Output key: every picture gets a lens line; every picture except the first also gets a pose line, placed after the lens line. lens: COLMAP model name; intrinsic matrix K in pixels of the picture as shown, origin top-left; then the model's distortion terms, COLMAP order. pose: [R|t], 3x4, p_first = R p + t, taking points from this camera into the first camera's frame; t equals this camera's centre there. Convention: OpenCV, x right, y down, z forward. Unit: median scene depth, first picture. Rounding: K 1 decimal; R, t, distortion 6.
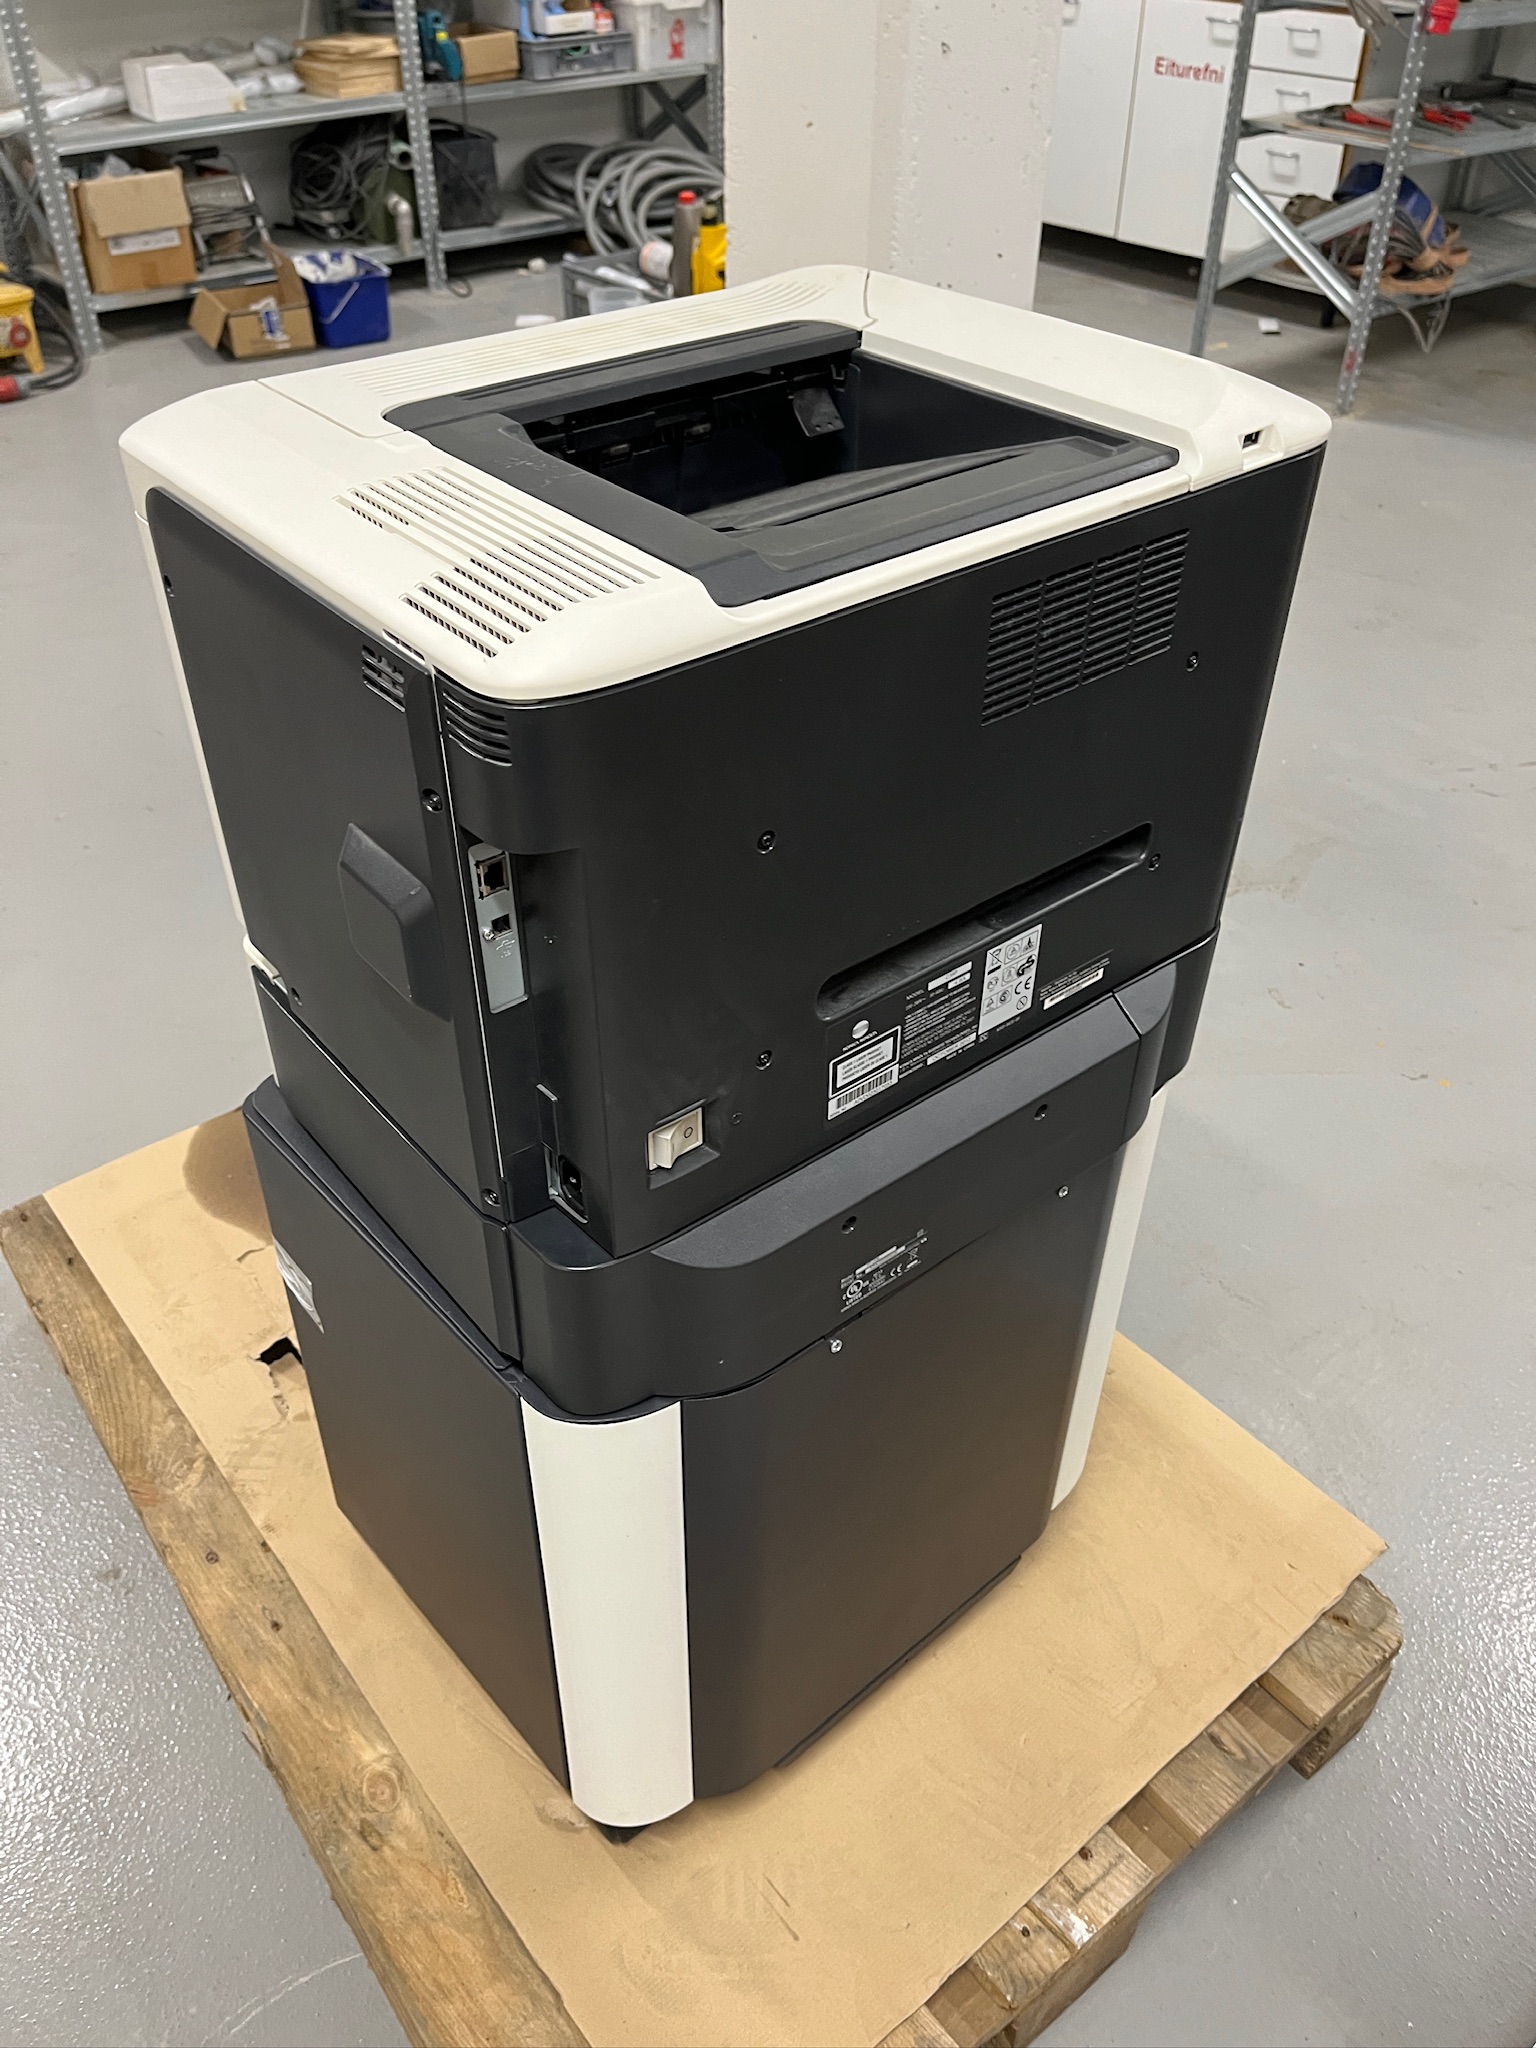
lens RADIAL K [[1561.8, 0, 787.8], [0, 1561.8, 1019.5], [0, 0, 1]] dist [0.099107, -0.140052]
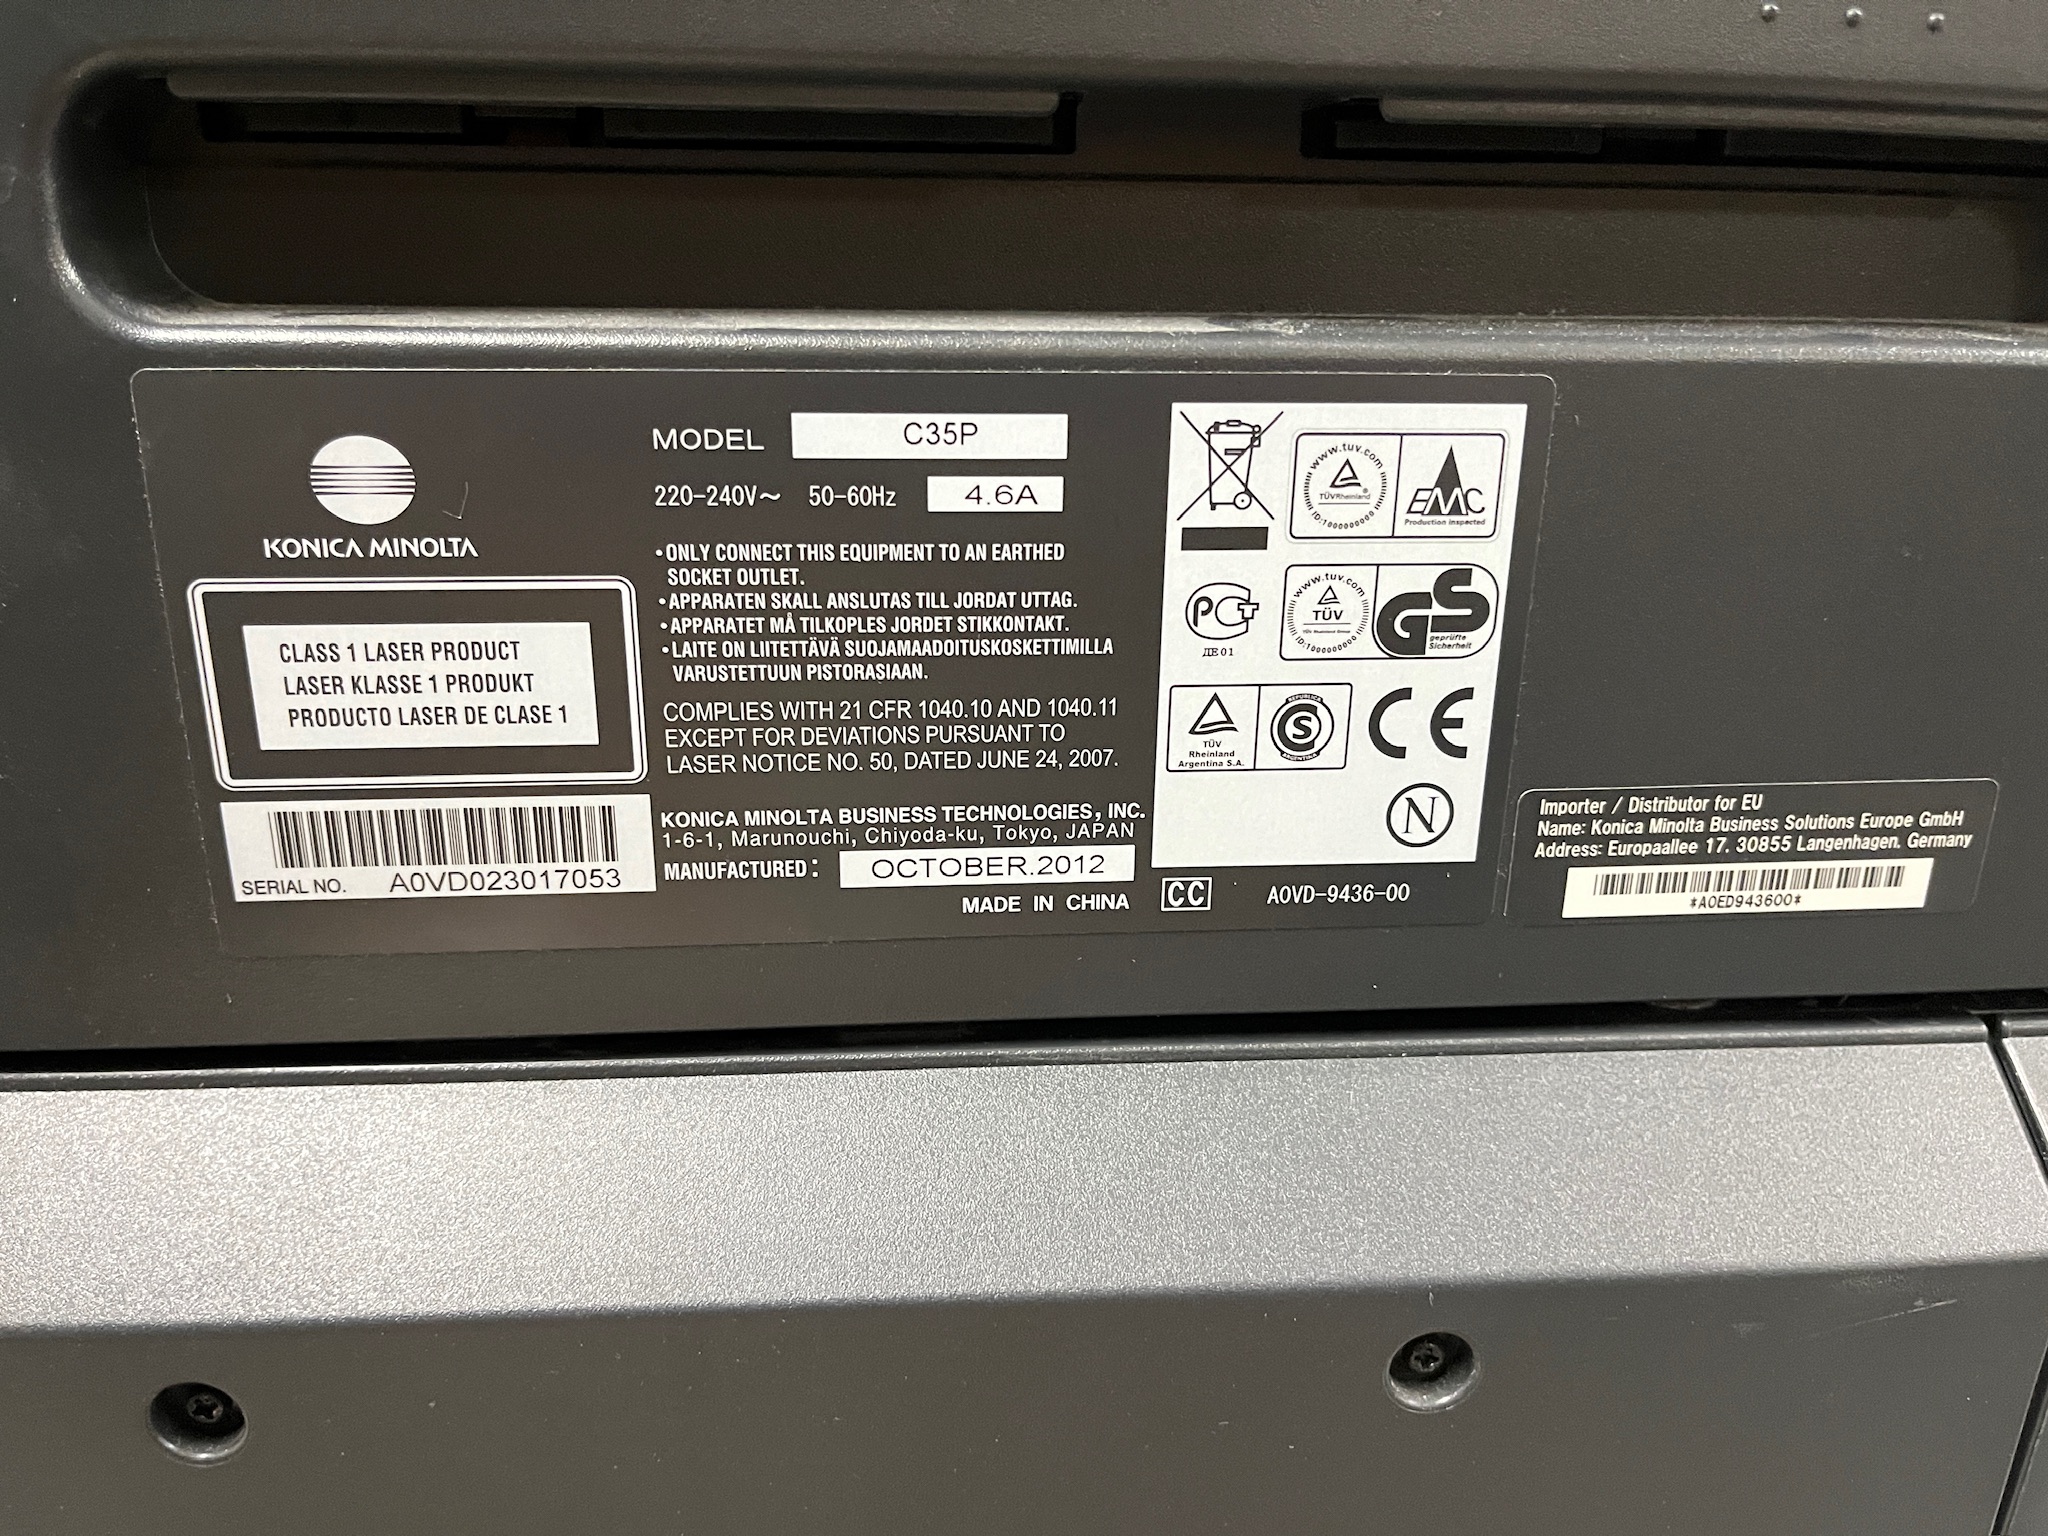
lens RADIAL K [[1574.8, 0, 1024.0], [0, 1574.8, 768.0], [0, 0, 1]] dist [0.041013, -0.039999]
pose [[0.825457, 0.192575, -0.530600, 0.227004], [-0.350741, 0.911497, -0.214833, 0.052941], [0.442269, 0.363439, 0.819946, 0.807711]]
